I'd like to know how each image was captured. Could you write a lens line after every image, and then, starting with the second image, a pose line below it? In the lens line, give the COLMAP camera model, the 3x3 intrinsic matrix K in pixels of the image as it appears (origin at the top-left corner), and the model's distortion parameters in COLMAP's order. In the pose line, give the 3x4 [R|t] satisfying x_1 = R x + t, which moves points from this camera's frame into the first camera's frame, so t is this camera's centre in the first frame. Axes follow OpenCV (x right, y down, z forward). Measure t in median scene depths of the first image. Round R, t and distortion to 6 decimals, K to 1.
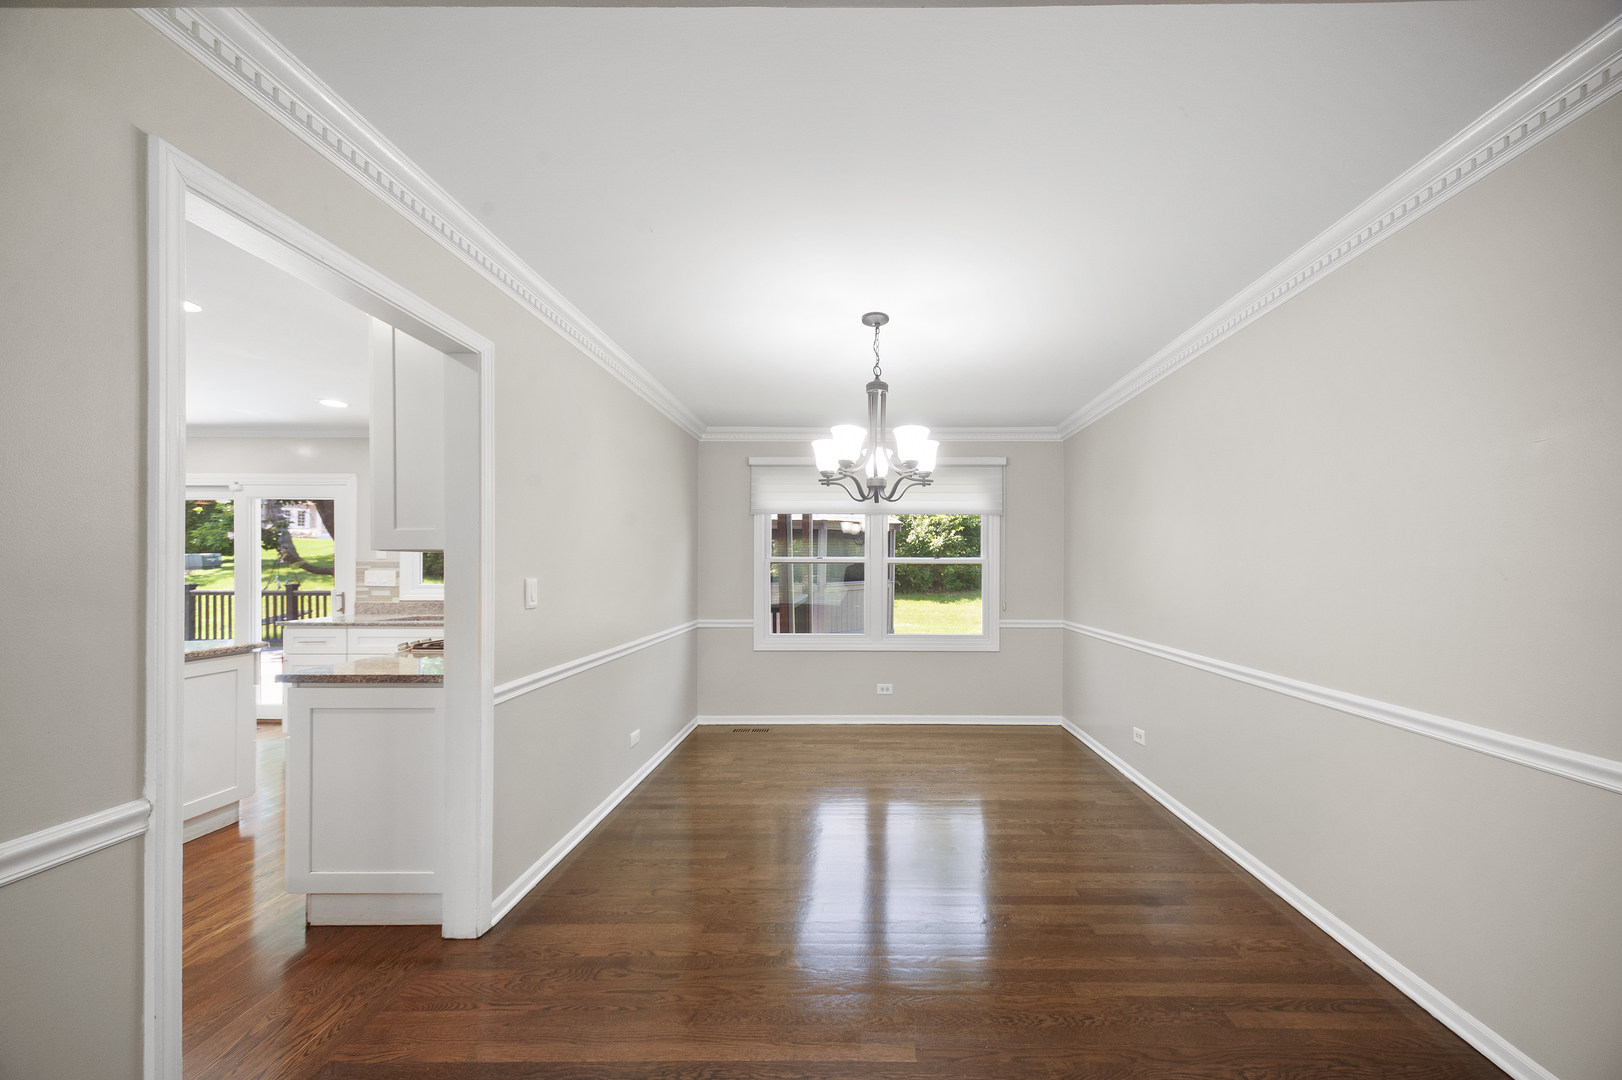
lens RADIAL K [[566.2, 0, 867.3], [0, 566.2, 570.3], [0, 0, 1]] dist [0.000327, 0.000032]
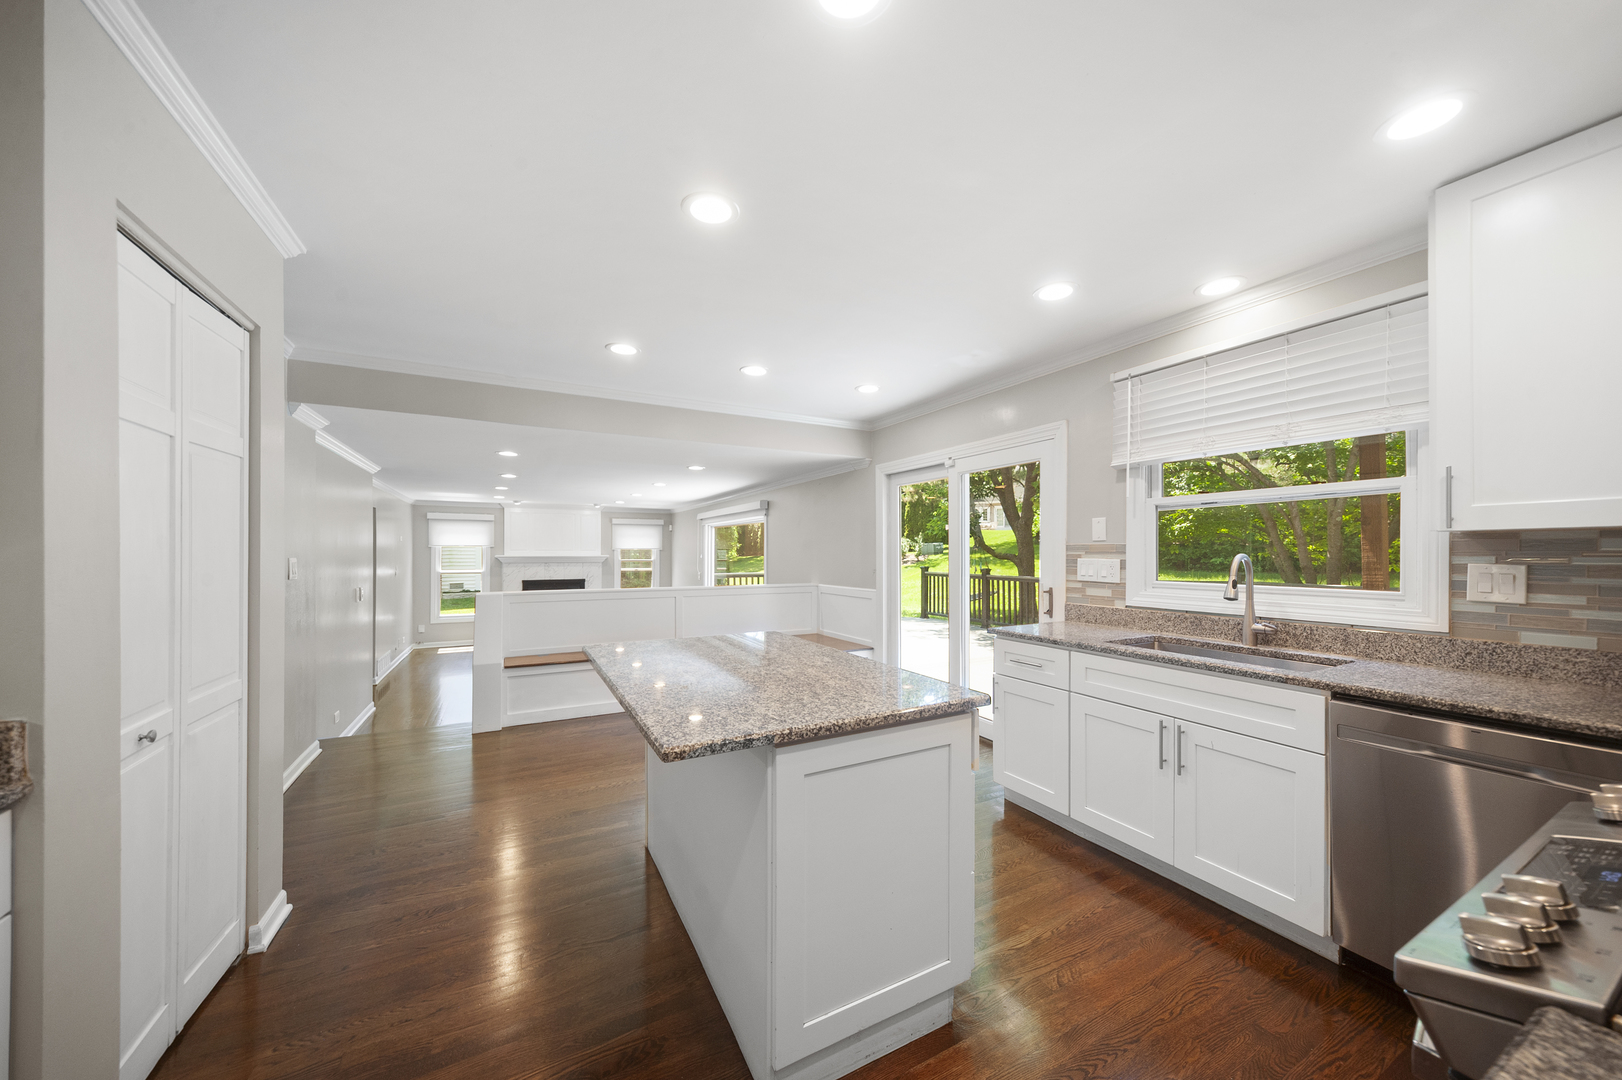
lens RADIAL K [[579.5, 0, 818.6], [0, 579.5, 549.3], [0, 0, 1]] dist [0.000733, 0.000016]
pose [[0.486308, -0.008612, -0.873745, -0.423118], [-0.000571, 0.999948, -0.010173, -0.002959], [0.873787, 0.005446, 0.486278, 0.381423]]
